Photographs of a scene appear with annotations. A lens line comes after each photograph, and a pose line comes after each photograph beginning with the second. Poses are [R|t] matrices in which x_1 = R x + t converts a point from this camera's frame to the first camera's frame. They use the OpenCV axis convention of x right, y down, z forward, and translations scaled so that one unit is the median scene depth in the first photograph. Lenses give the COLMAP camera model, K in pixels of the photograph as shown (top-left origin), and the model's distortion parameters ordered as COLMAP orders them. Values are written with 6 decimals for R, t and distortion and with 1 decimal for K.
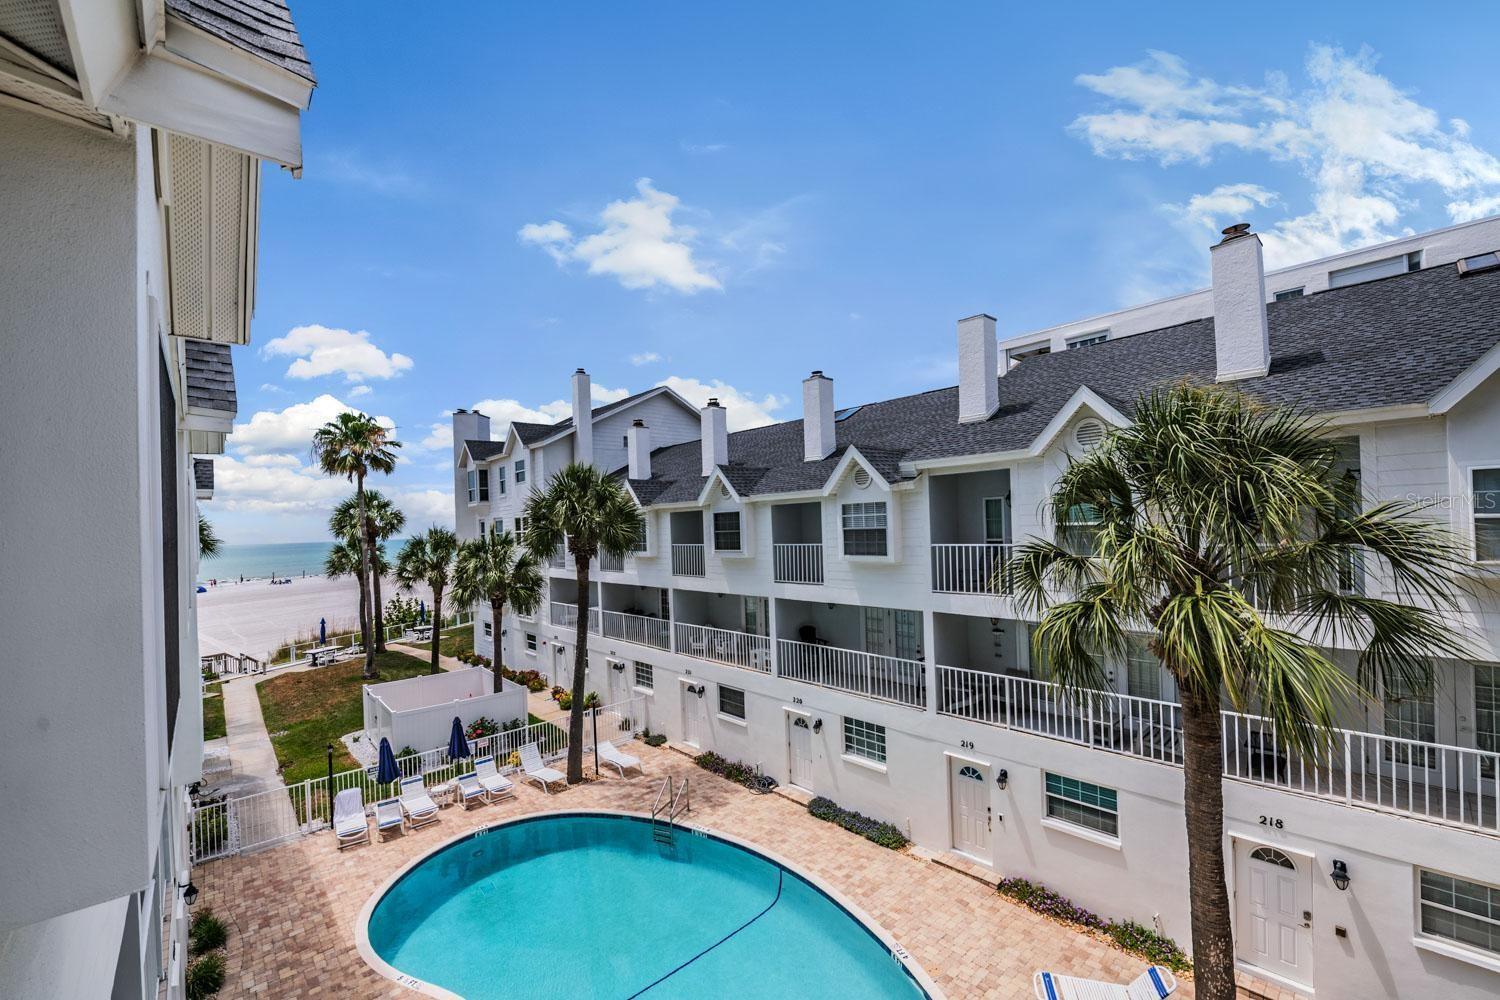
lens RADIAL K [[607.8, 0, 750.8], [0, 607.8, 524.0], [0, 0, 1]] dist [-0.004084, -0.004956]
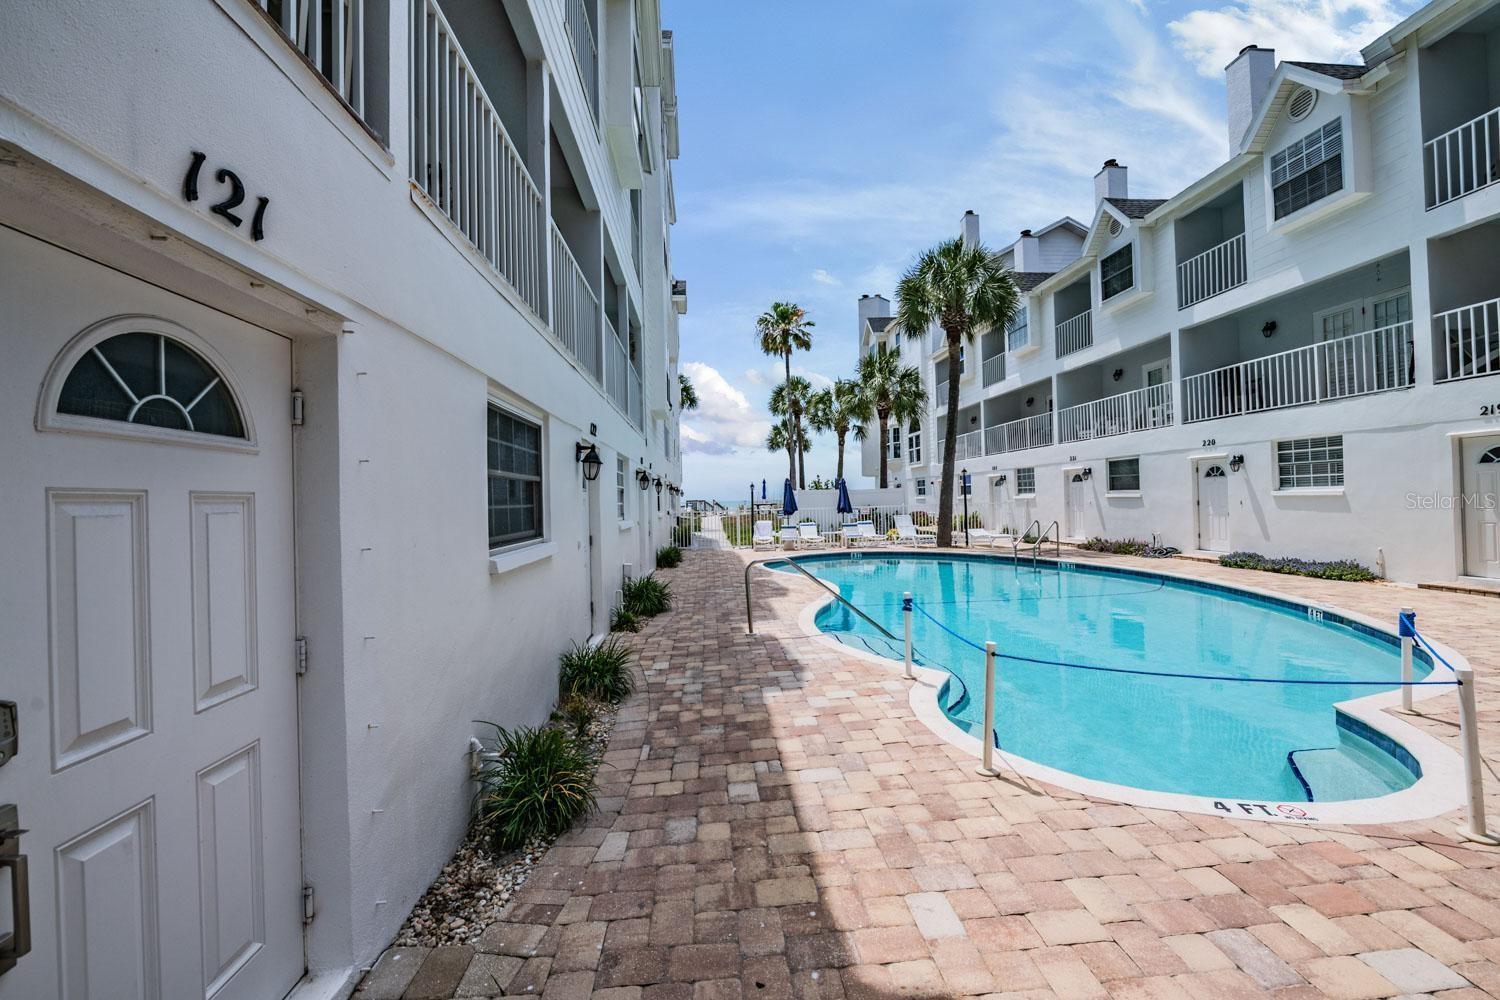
lens RADIAL K [[603.8, 0, 749.8], [0, 603.8, 494.0], [0, 0, 1]] dist [-0.003310, -0.004323]
pose [[0.788771, 0.010094, -0.614604, 0.089222], [-0.001295, 0.999890, 0.014759, 0.353102], [0.614686, -0.010845, 0.788698, -0.019322]]
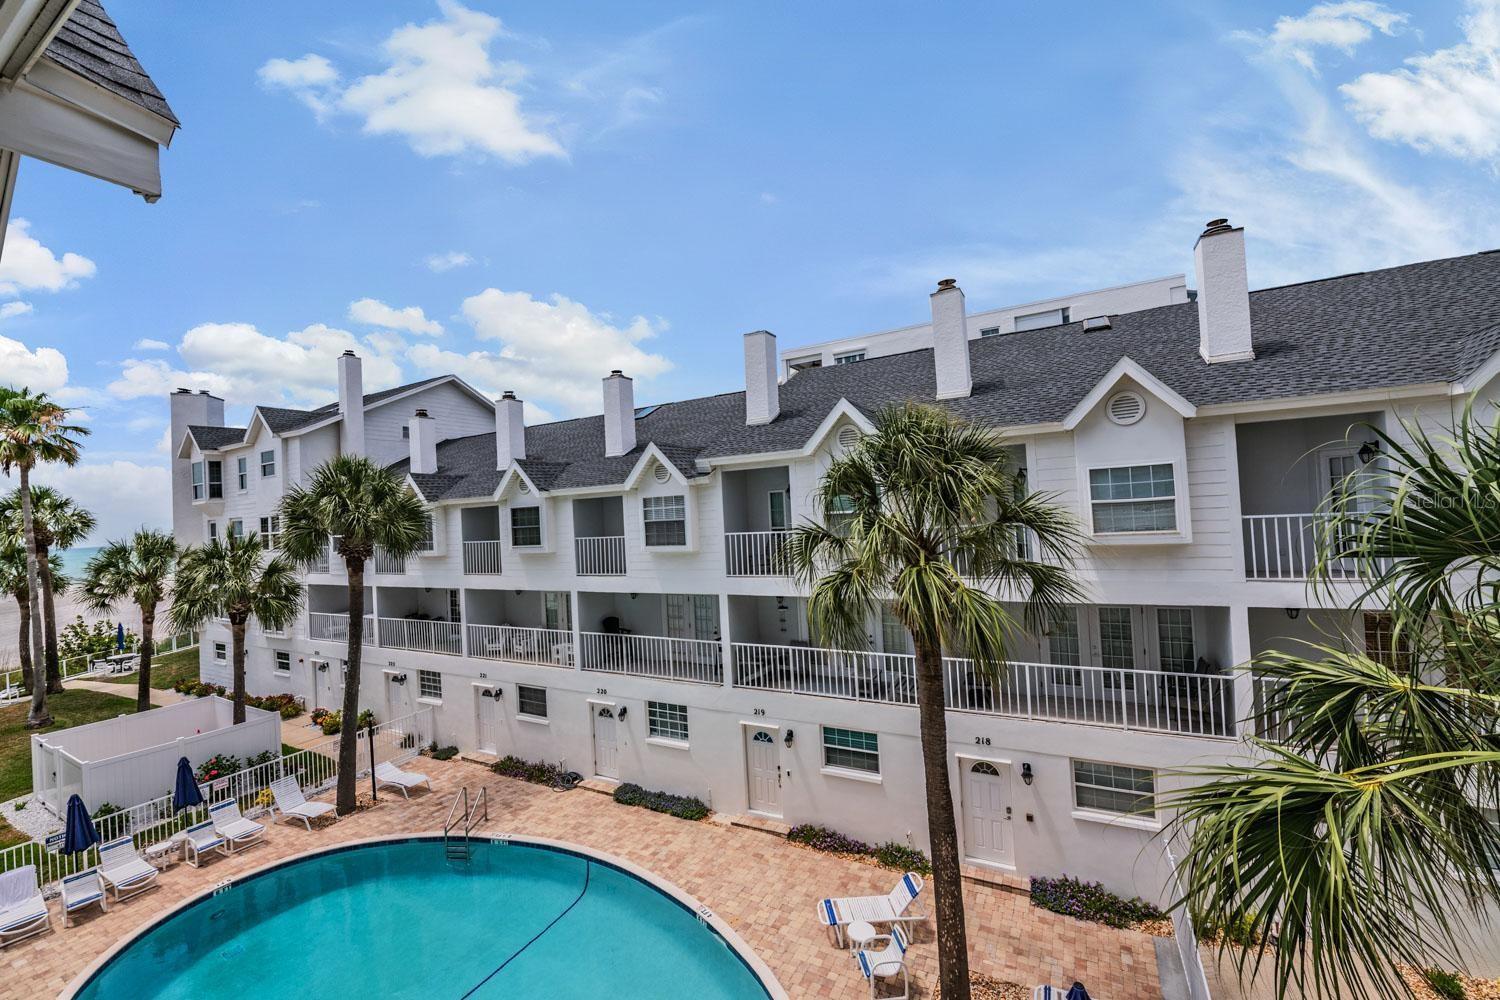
lens RADIAL K [[594.9, 0, 750.6], [0, 594.9, 496.3], [0, 0, 1]] dist [-0.003910, -0.004514]
pose [[0.945759, -0.008869, 0.324748, -0.007786], [0.020175, 0.999301, -0.031462, 0.000973], [-0.324242, 0.036307, 0.945277, -0.033109]]
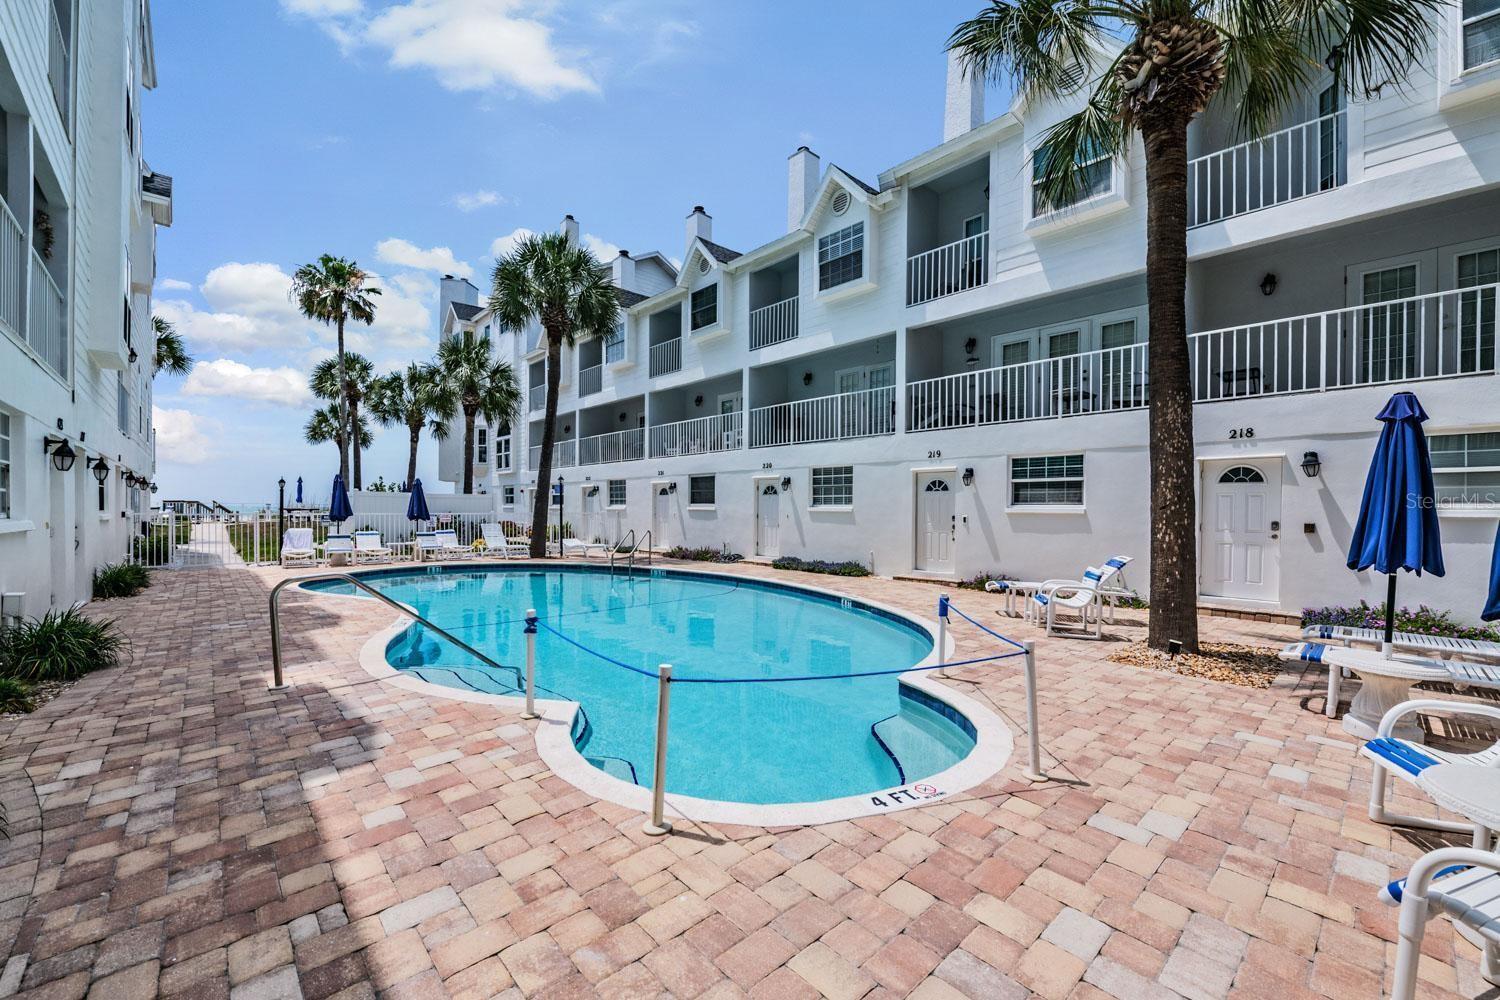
lens RADIAL K [[604.2, 0, 752.9], [0, 604.2, 515.3], [0, 0, 1]] dist [-0.002951, -0.004664]
pose [[0.999047, 0.042698, 0.009080, 0.049108], [-0.042822, 0.998986, 0.013925, 0.362416], [-0.008476, -0.014300, 0.999862, 0.028337]]
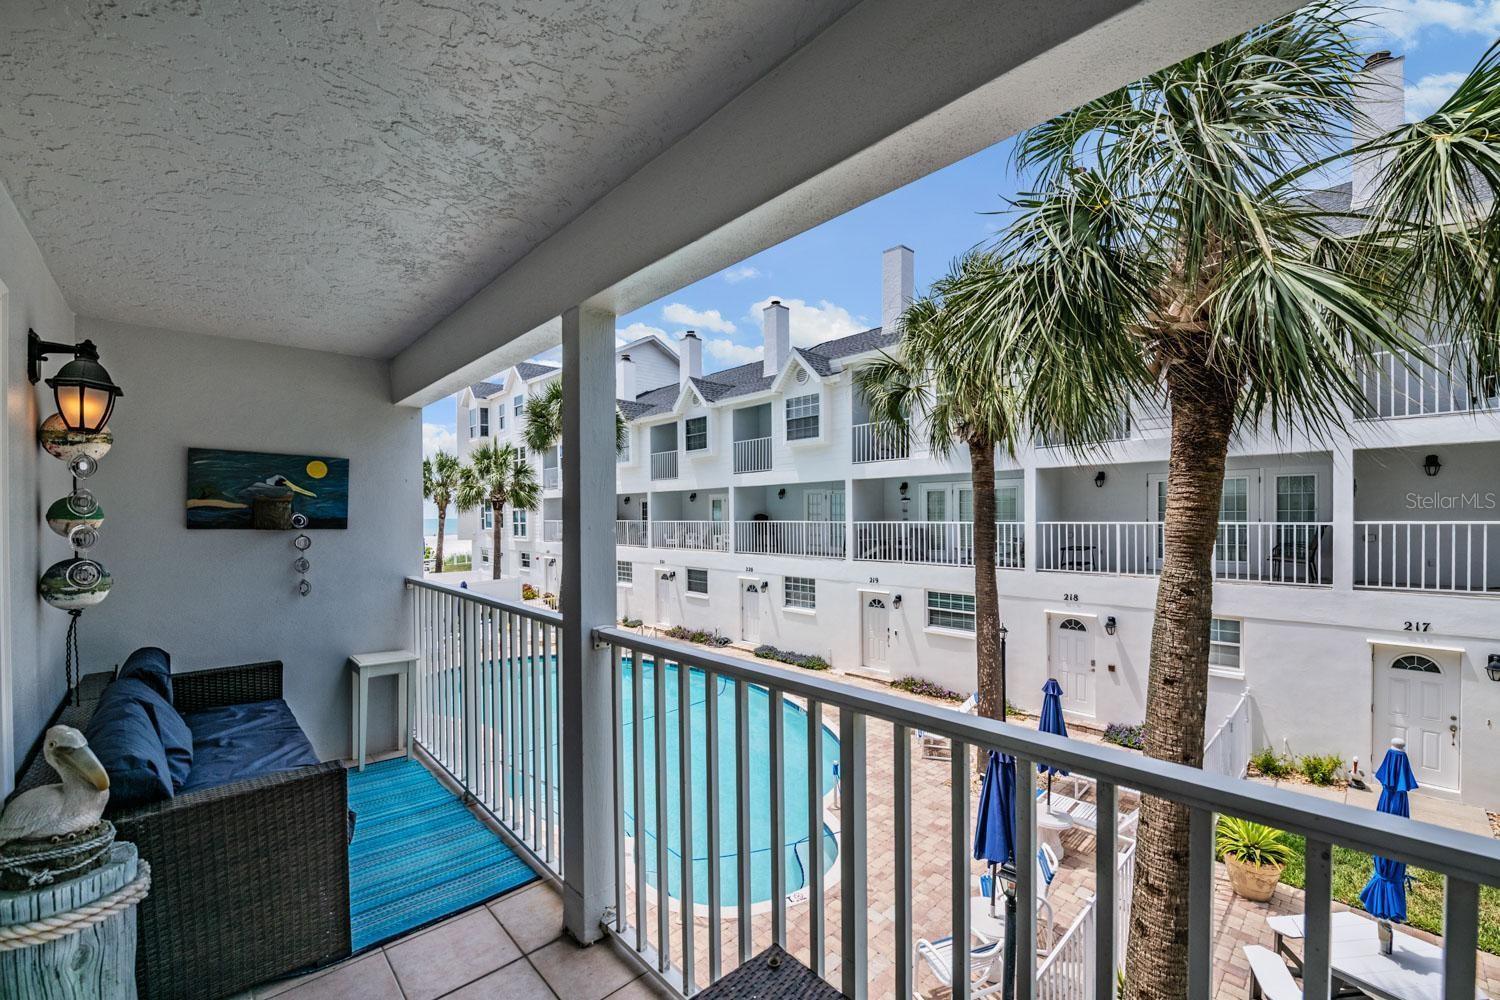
lens RADIAL K [[604.2, 0, 754.2], [0, 604.2, 520.2], [0, 0, 1]] dist [-0.002360, -0.004941]
pose [[0.999480, 0.026041, 0.019008, 0.062059], [-0.026267, 0.999586, 0.011774, 0.180826], [-0.018693, -0.012268, 0.999750, -0.204032]]
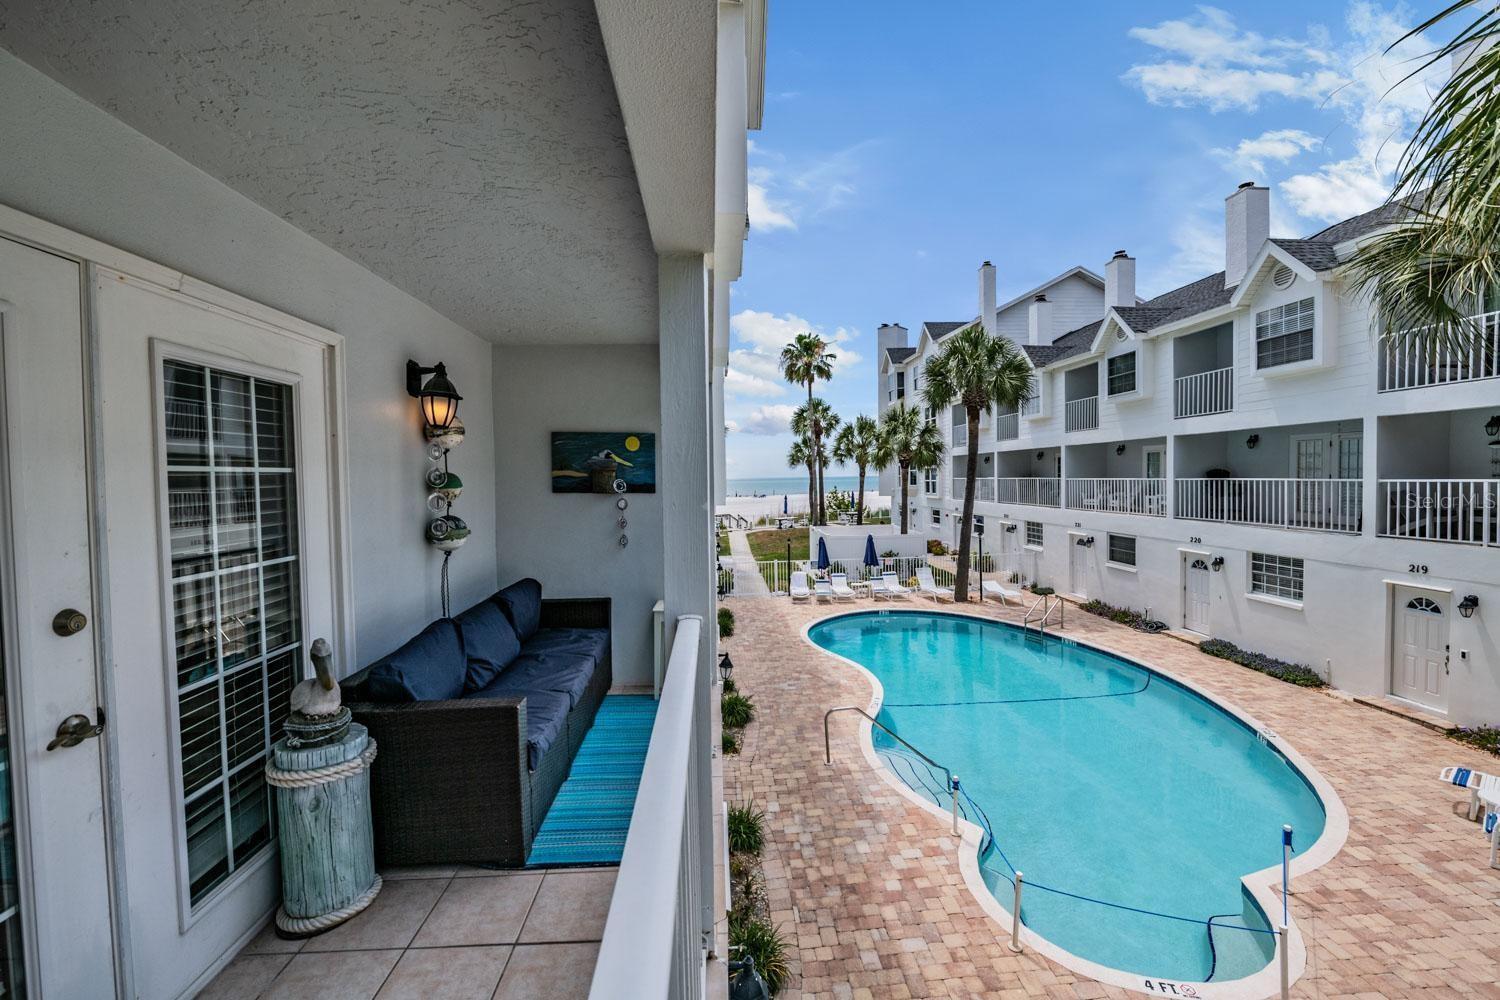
lens RADIAL K [[594.9, 0, 750.6], [0, 594.9, 496.3], [0, 0, 1]] dist [-0.003910, -0.004514]
pose [[0.781077, 0.040645, -0.623111, 0.109696], [-0.006763, 0.998371, 0.056646, 0.177153], [0.624398, -0.040031, 0.780080, -0.154764]]
